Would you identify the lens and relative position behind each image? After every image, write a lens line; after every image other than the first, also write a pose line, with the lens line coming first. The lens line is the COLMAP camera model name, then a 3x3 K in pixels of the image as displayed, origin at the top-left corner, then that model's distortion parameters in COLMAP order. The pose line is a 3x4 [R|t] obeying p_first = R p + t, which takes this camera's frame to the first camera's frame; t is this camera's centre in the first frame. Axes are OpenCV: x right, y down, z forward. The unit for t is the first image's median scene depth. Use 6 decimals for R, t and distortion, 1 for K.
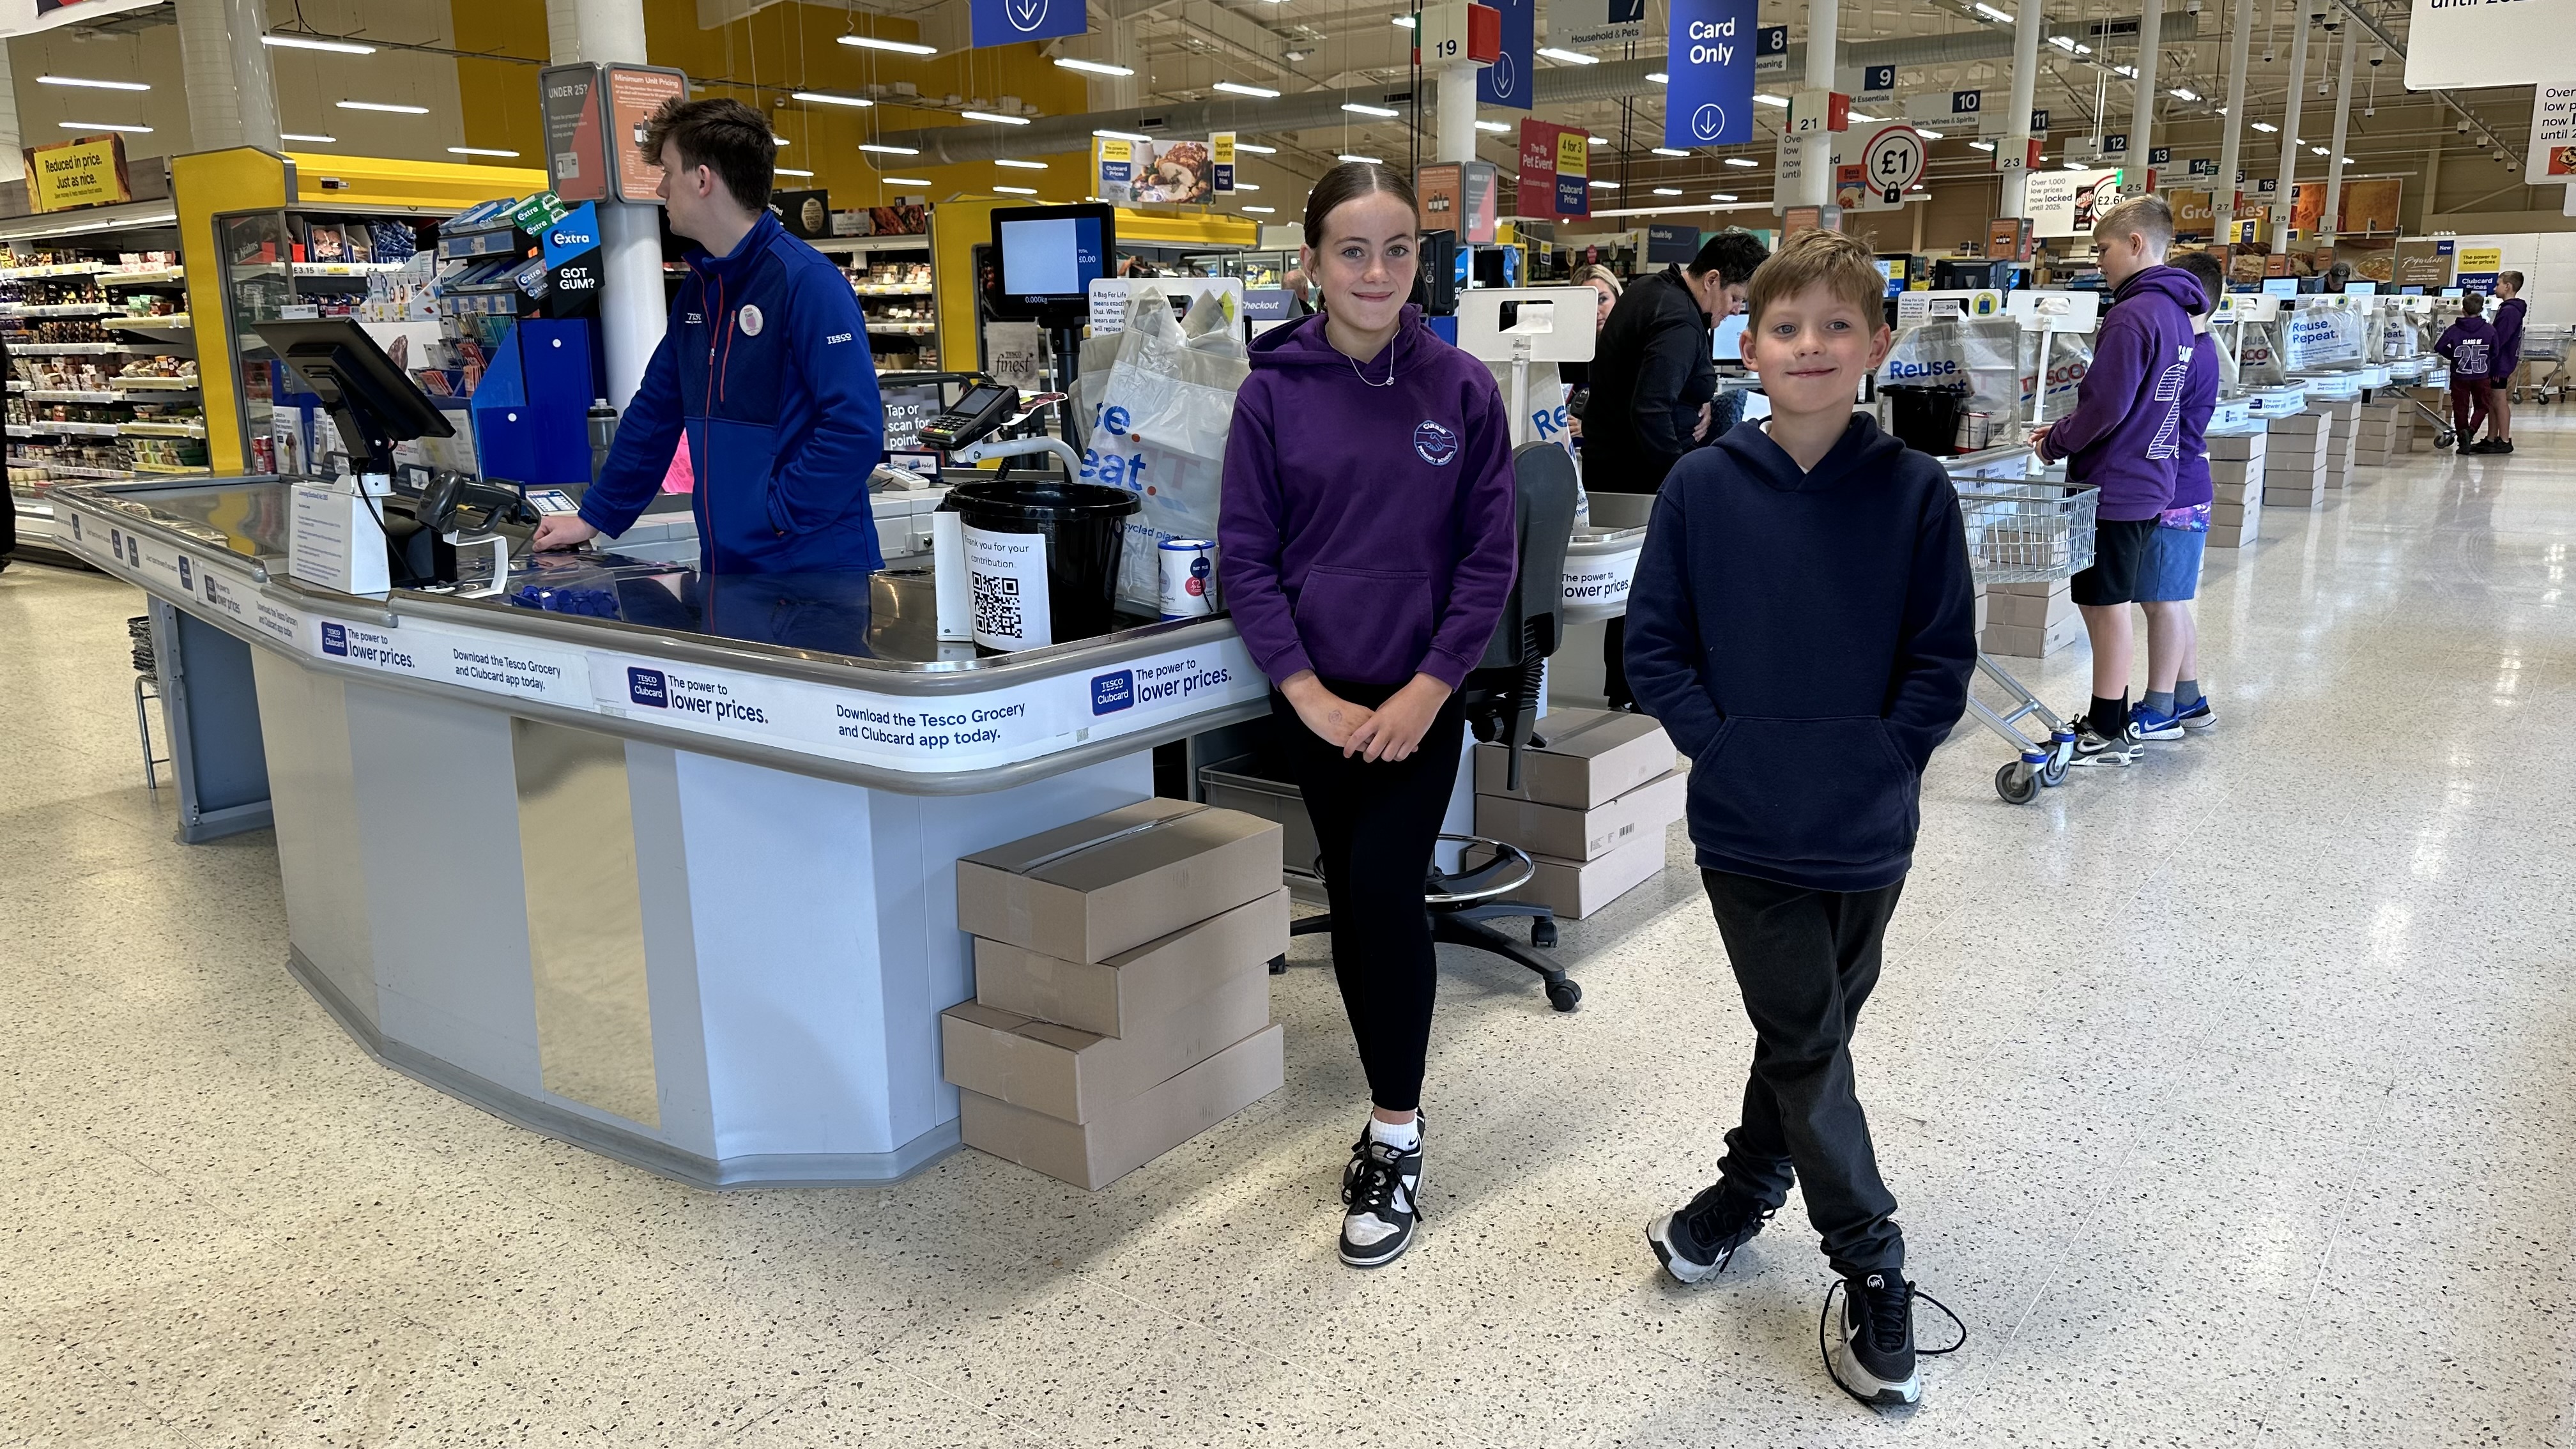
lens RADIAL K [[1755.3, 0, 1288.0], [0, 1755.3, 724.5], [0, 0, 1]] dist [-0.024259, -0.002130]
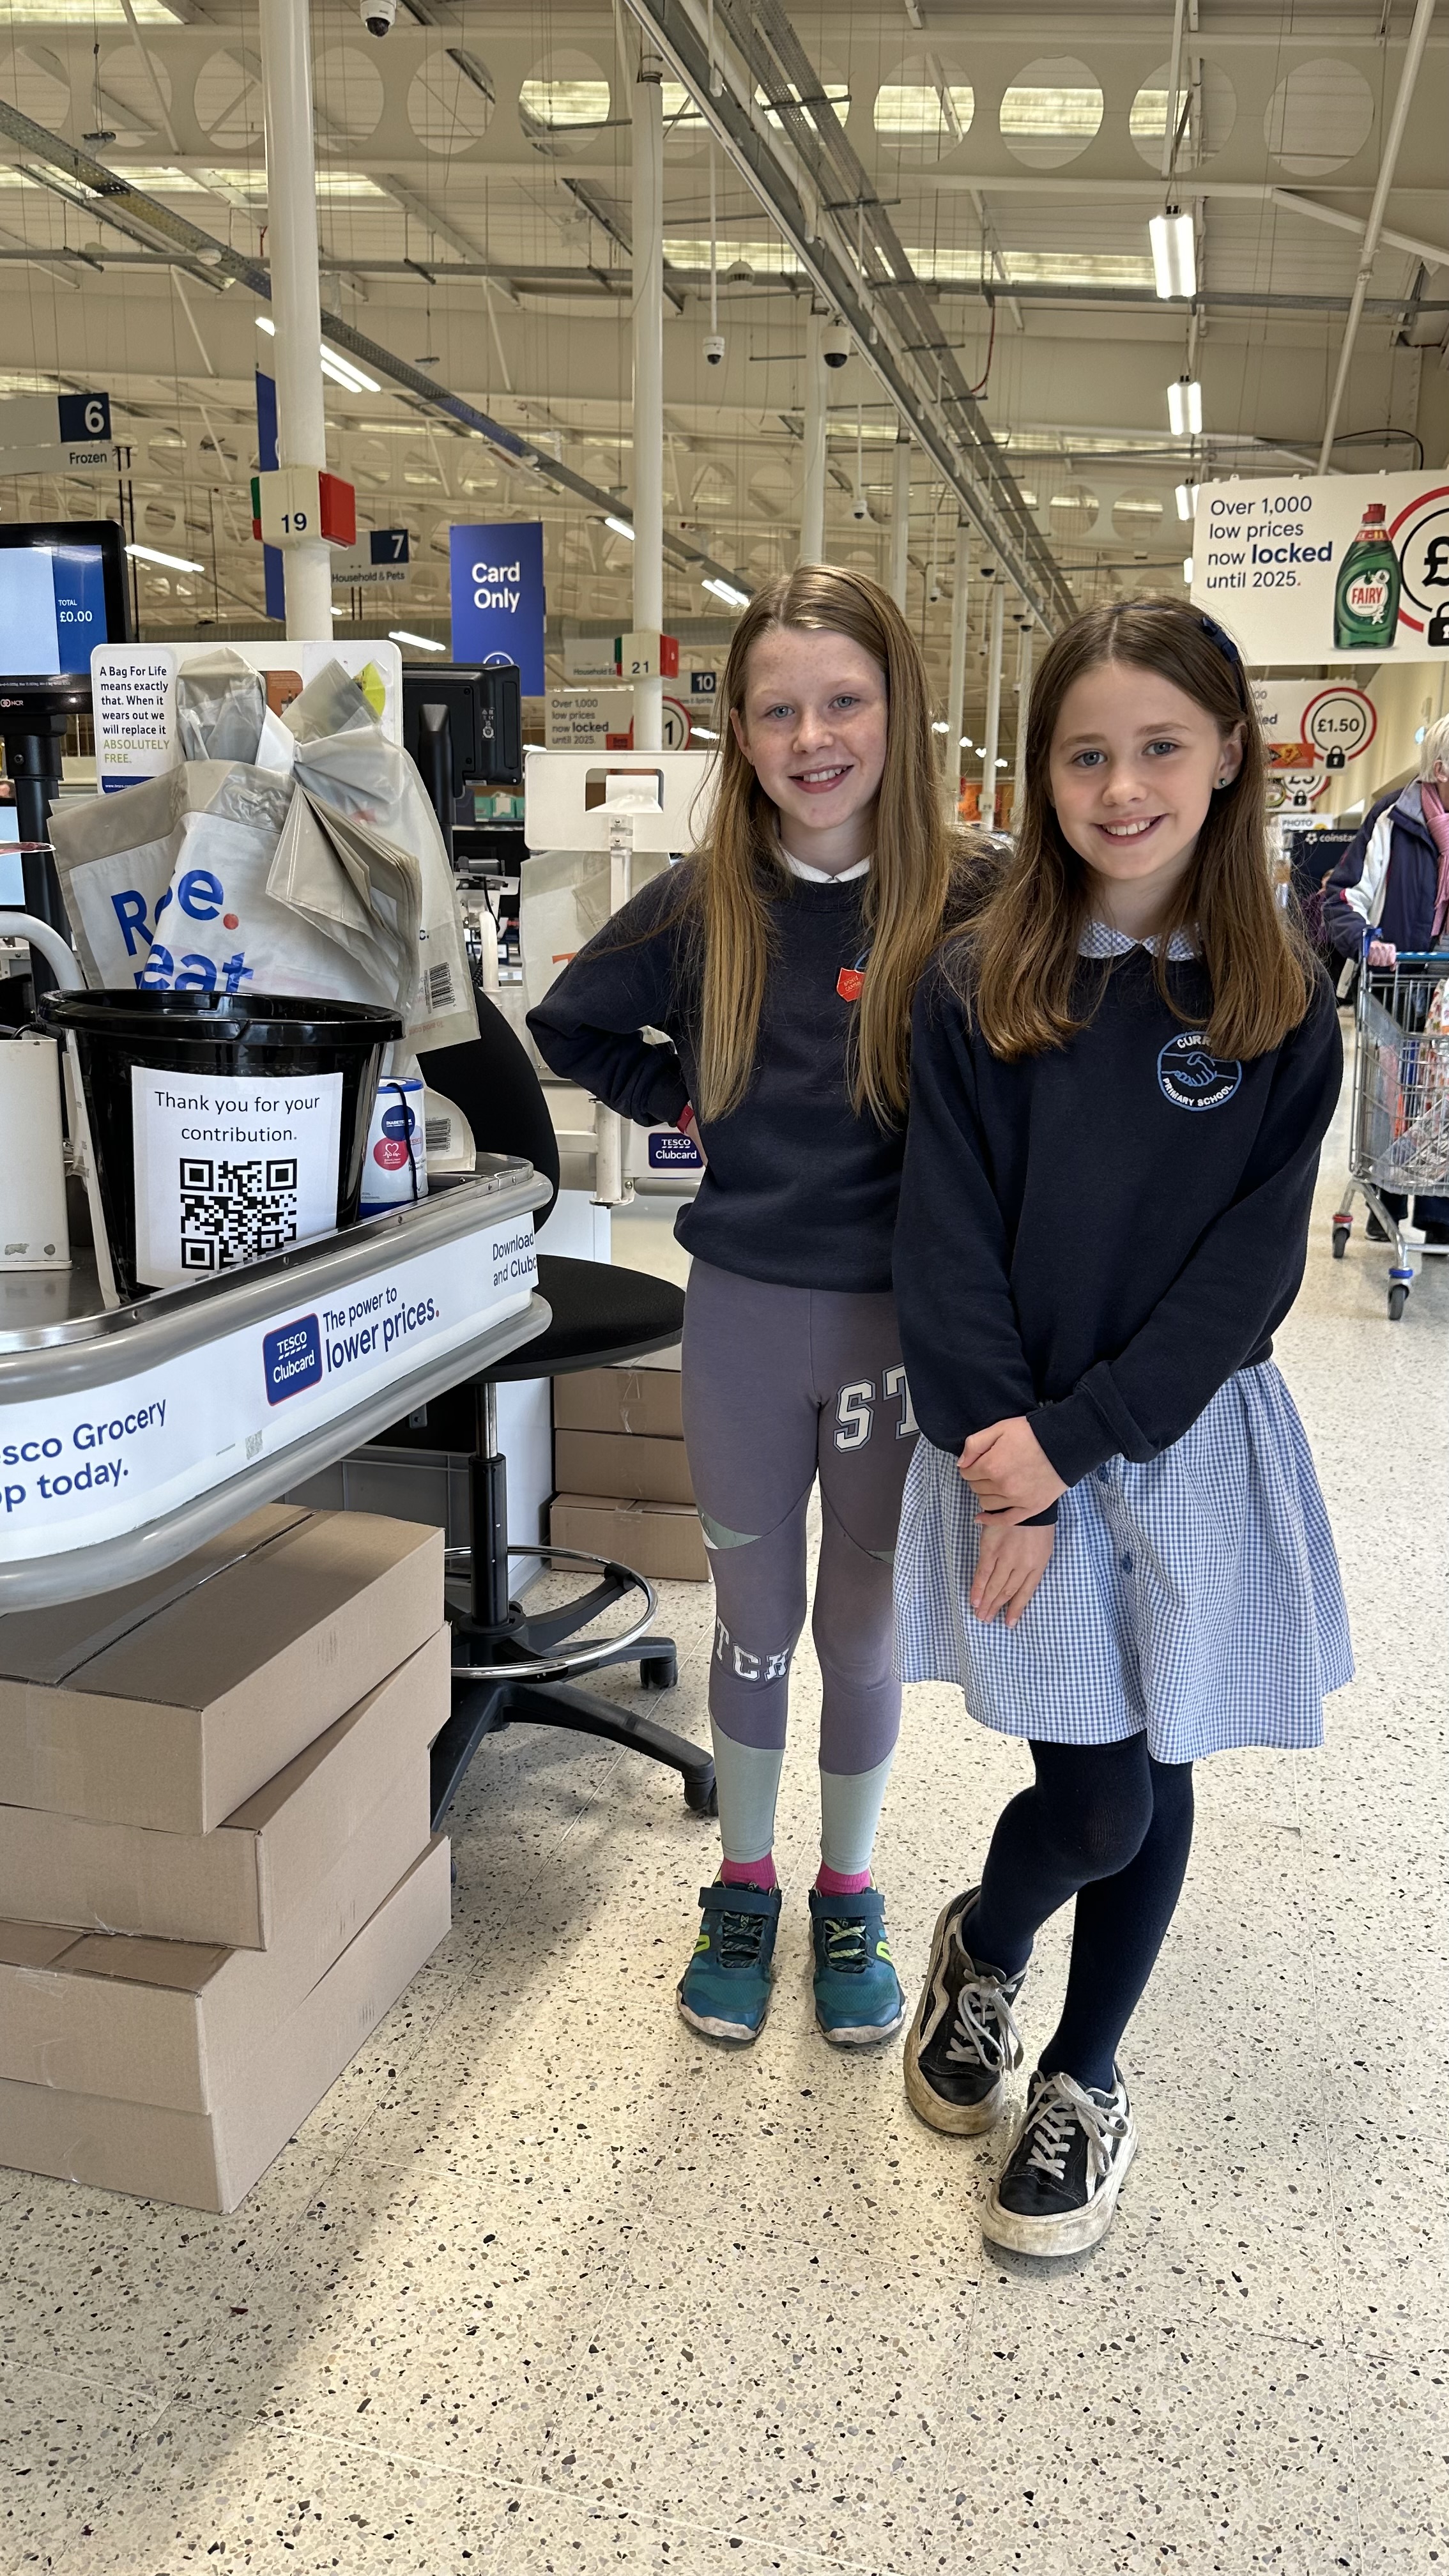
lens RADIAL K [[1755.3, 0, 724.5], [0, 1755.3, 1288.0], [0, 0, 1]] dist [-0.024259, -0.002130]
pose [[0.920084, -0.062721, 0.386666, -0.165641], [0.066212, 0.997796, 0.004300, -0.030093], [-0.386084, 0.021645, 0.922210, 0.407115]]
